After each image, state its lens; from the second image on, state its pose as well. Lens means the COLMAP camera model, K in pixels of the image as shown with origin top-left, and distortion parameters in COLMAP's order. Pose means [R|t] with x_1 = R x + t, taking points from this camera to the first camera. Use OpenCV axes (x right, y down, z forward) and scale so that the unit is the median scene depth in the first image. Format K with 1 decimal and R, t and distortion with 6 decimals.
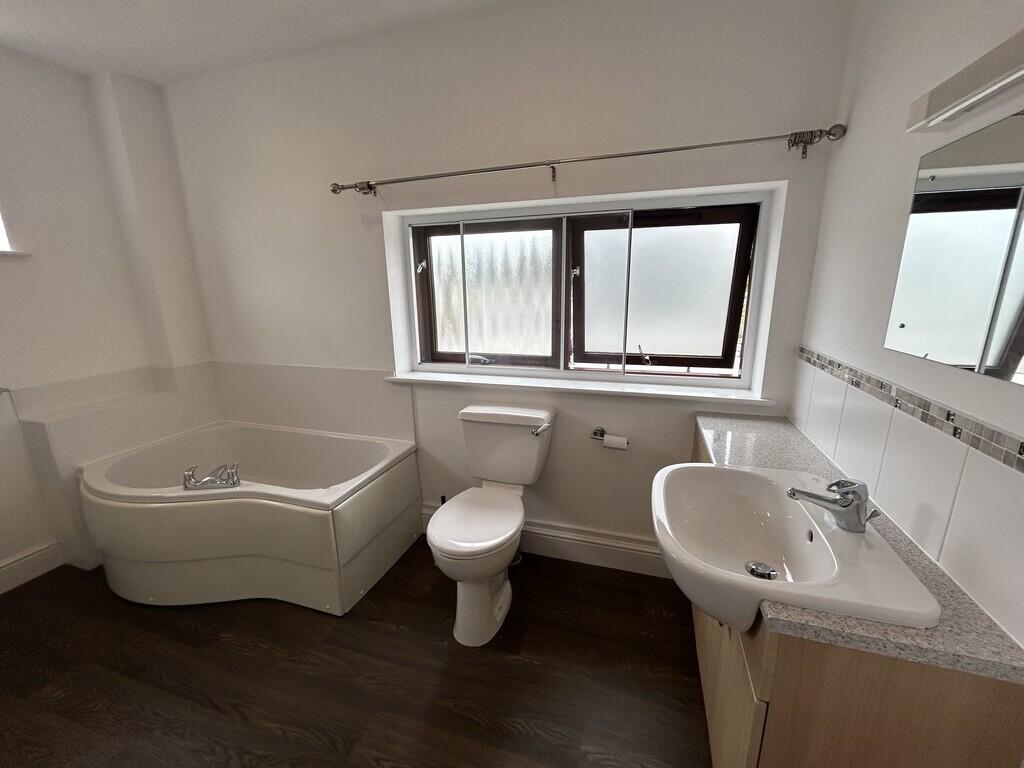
lens RADIAL K [[413.4, 0, 512.7], [0, 413.4, 380.3], [0, 0, 1]] dist [-0.000118, 0.000709]
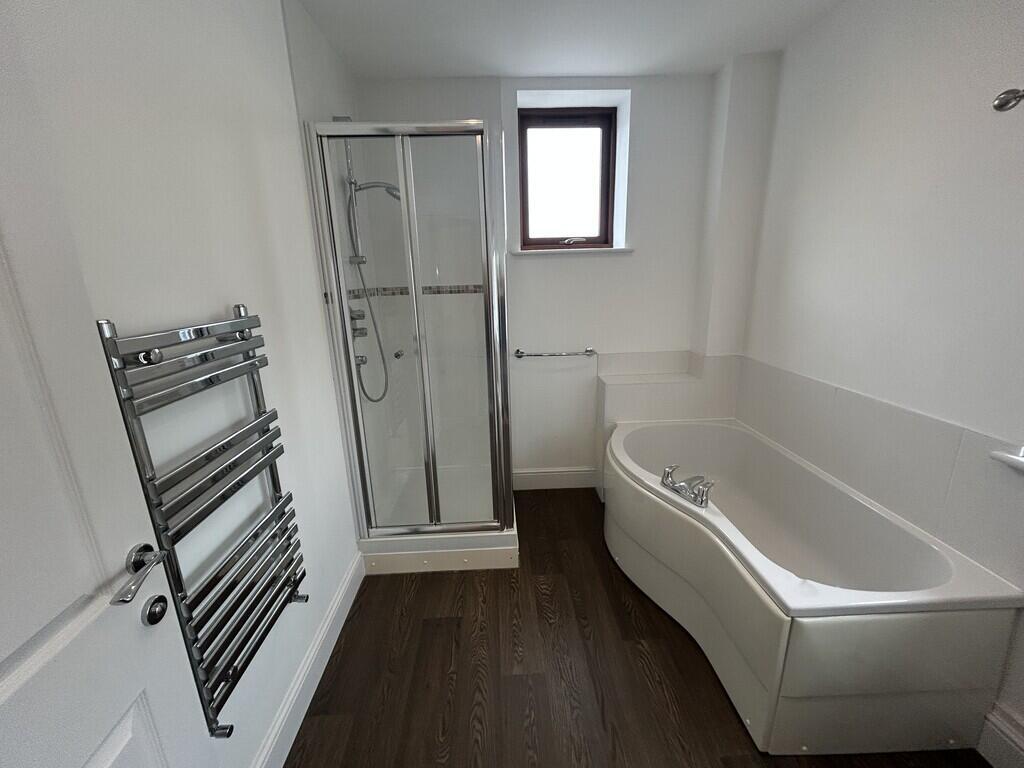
lens RADIAL K [[413.4, 0, 512.8], [0, 413.4, 382.2], [0, 0, 1]] dist [-0.000118, 0.000709]
pose [[0.345755, 0.246658, -0.905325, -0.066650], [-0.204753, 0.961413, 0.183741, -0.072027], [0.915713, 0.121839, 0.382917, 0.231194]]
